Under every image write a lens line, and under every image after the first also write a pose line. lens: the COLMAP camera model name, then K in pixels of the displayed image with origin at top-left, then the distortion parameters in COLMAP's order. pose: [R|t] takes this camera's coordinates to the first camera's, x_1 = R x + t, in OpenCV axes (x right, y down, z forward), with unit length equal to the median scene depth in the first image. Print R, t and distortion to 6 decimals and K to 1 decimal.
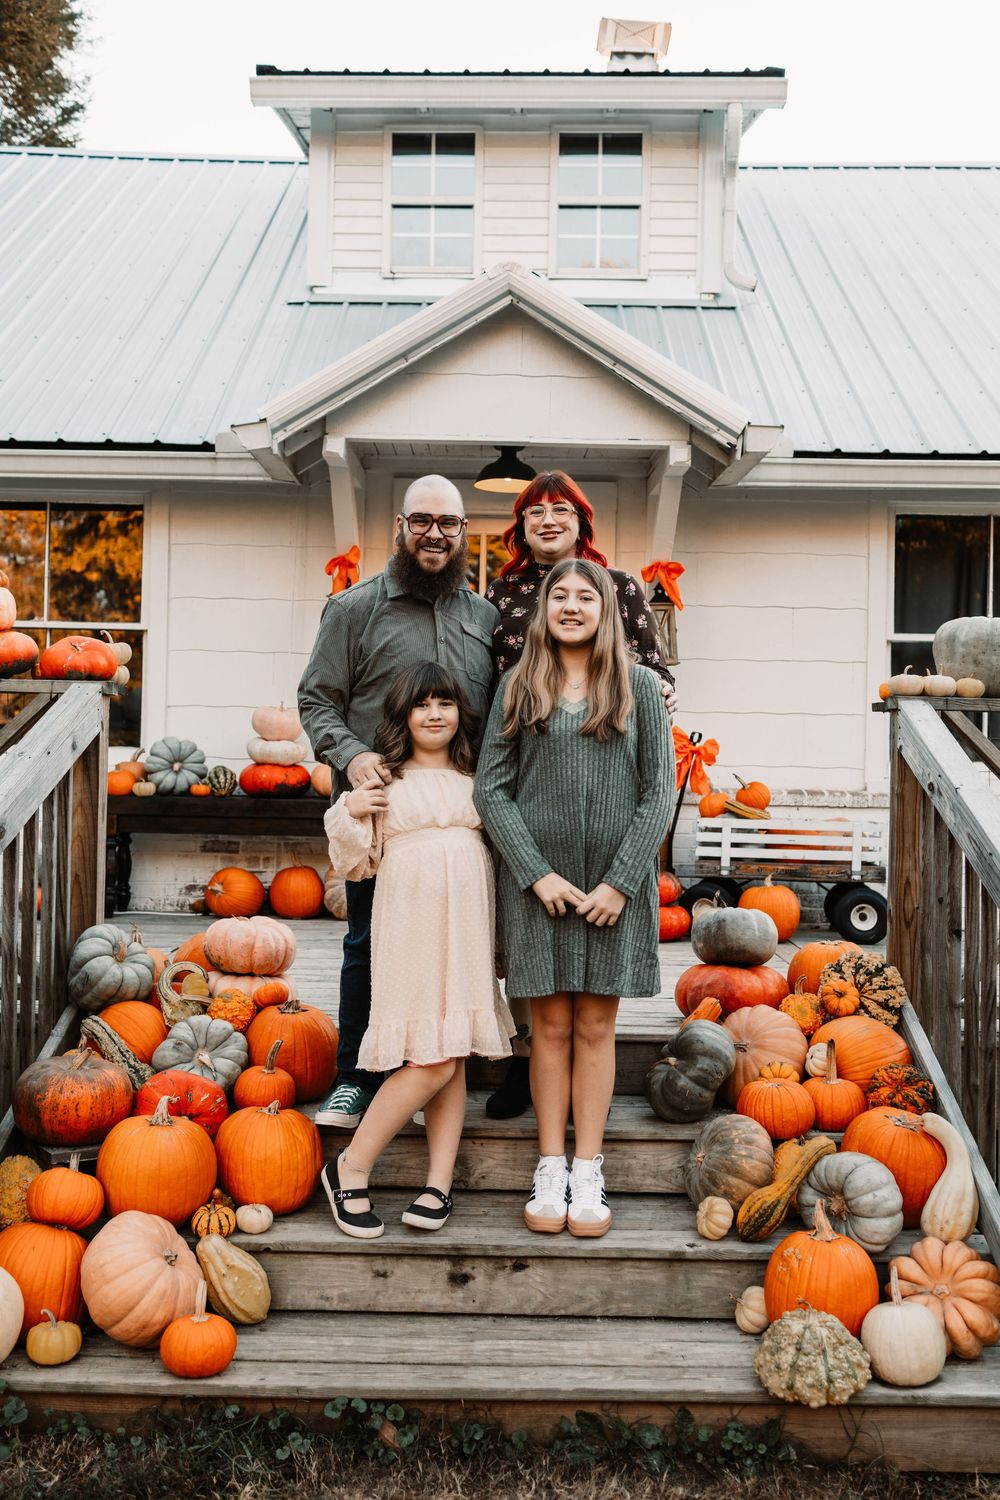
lens RADIAL K [[1495.7, 0, 500.0], [0, 1495.7, 750.0], [0, 0, 1]] dist [0.010627, 0.015837]
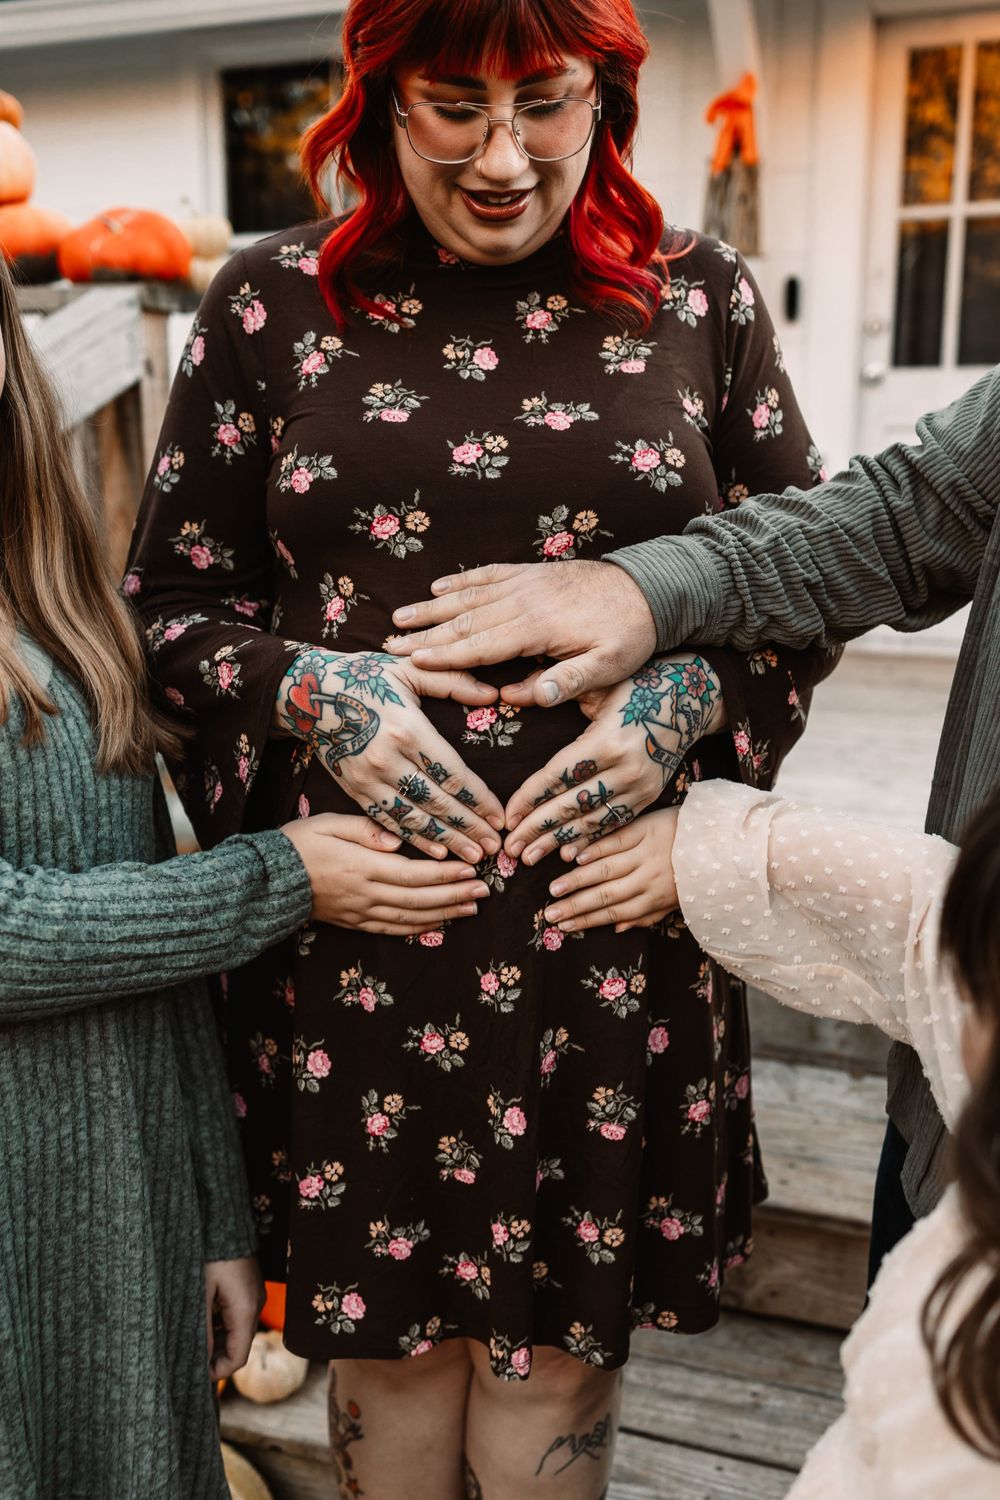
lens RADIAL K [[1495.7, 0, 500.0], [0, 1495.7, 750.0], [0, 0, 1]] dist [0.010627, 0.015837]
pose [[0.939905, 0.054986, -0.336980, 0.054870], [0.021385, 0.975530, 0.218826, 0.003823], [0.340766, -0.212881, 0.915729, 0.515510]]
